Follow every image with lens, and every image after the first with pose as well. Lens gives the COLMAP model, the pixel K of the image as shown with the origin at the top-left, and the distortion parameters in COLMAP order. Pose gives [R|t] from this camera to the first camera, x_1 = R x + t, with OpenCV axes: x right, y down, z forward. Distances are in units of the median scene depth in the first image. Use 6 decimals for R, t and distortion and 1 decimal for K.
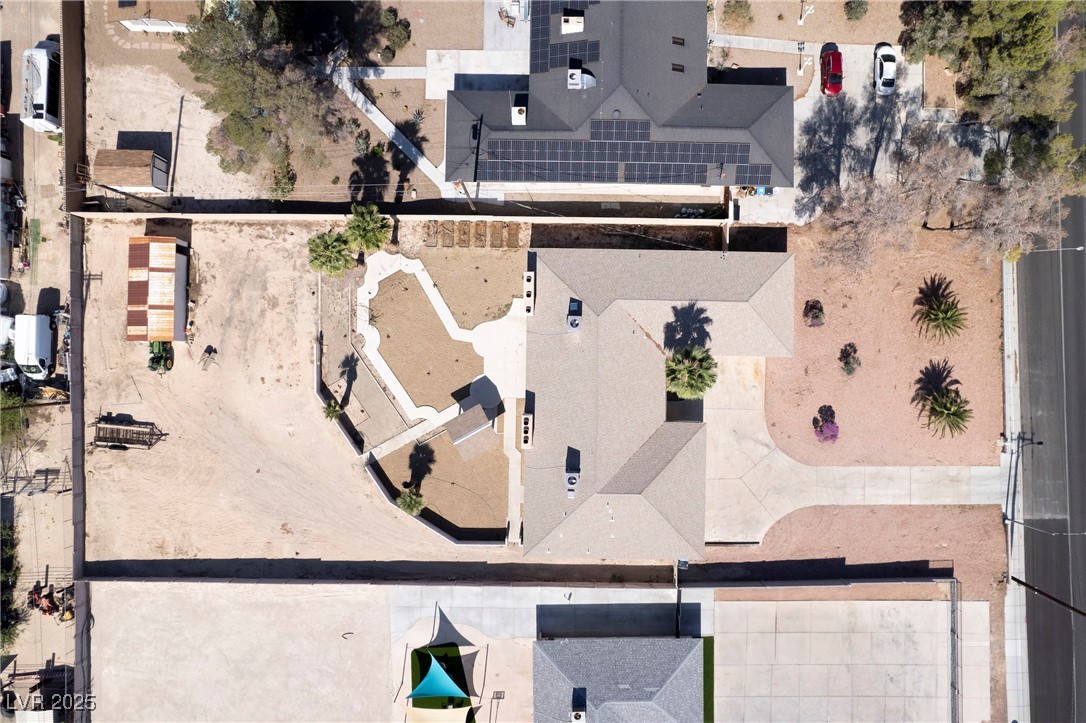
lens RADIAL K [[697.7, 0, 550.4], [0, 697.7, 360.0], [0, 0, 1]] dist [-0.081468, 0.080149]
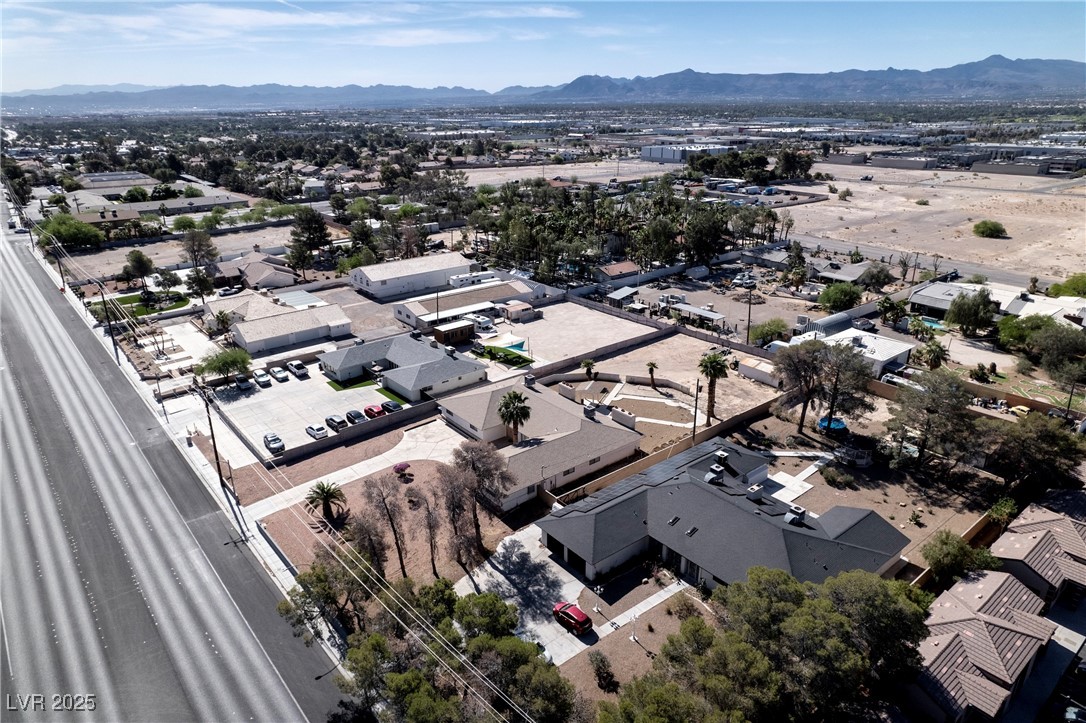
lens RADIAL K [[692.5, 0, 551.2], [0, 692.5, 363.8], [0, 0, 1]] dist [-0.077914, 0.075049]
pose [[-0.764130, 0.232239, -0.601806, 0.947858], [-0.645046, -0.268443, 0.715440, -1.011002], [0.004602, 0.934882, 0.354930, 0.315567]]
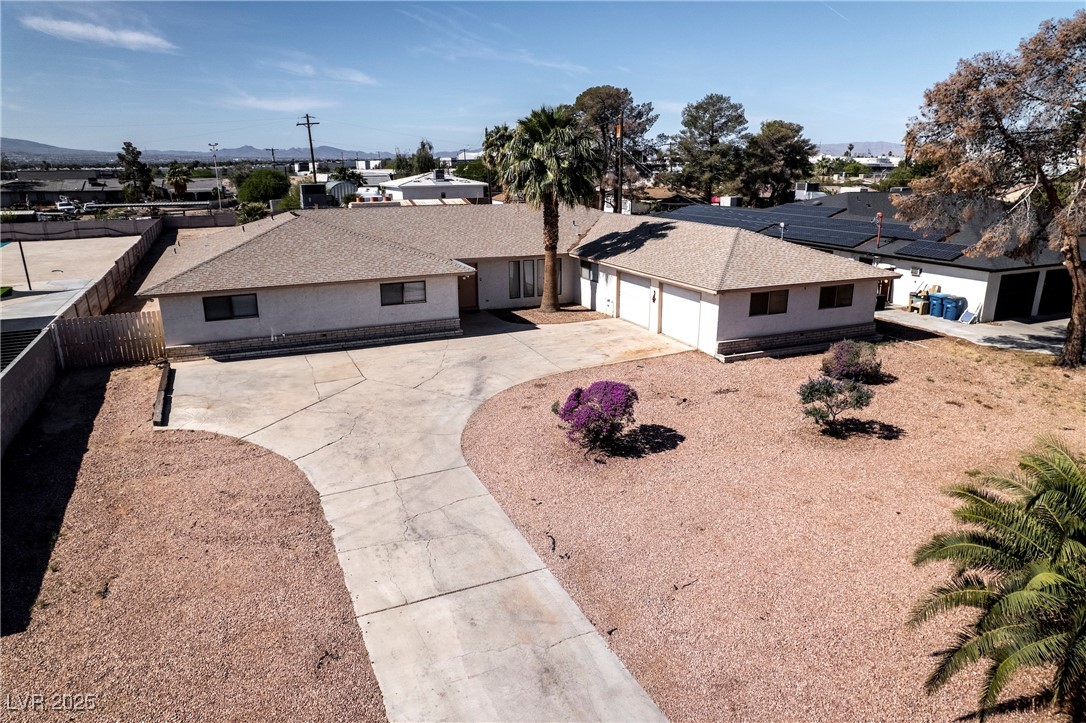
lens RADIAL K [[692.5, 0, 551.2], [0, 692.5, 363.8], [0, 0, 1]] dist [-0.077914, 0.075049]
pose [[0.436790, 0.247524, -0.864839, 0.627556], [-0.899502, 0.131391, -0.416692, 0.234773], [0.010491, 0.959932, 0.280038, 0.897744]]
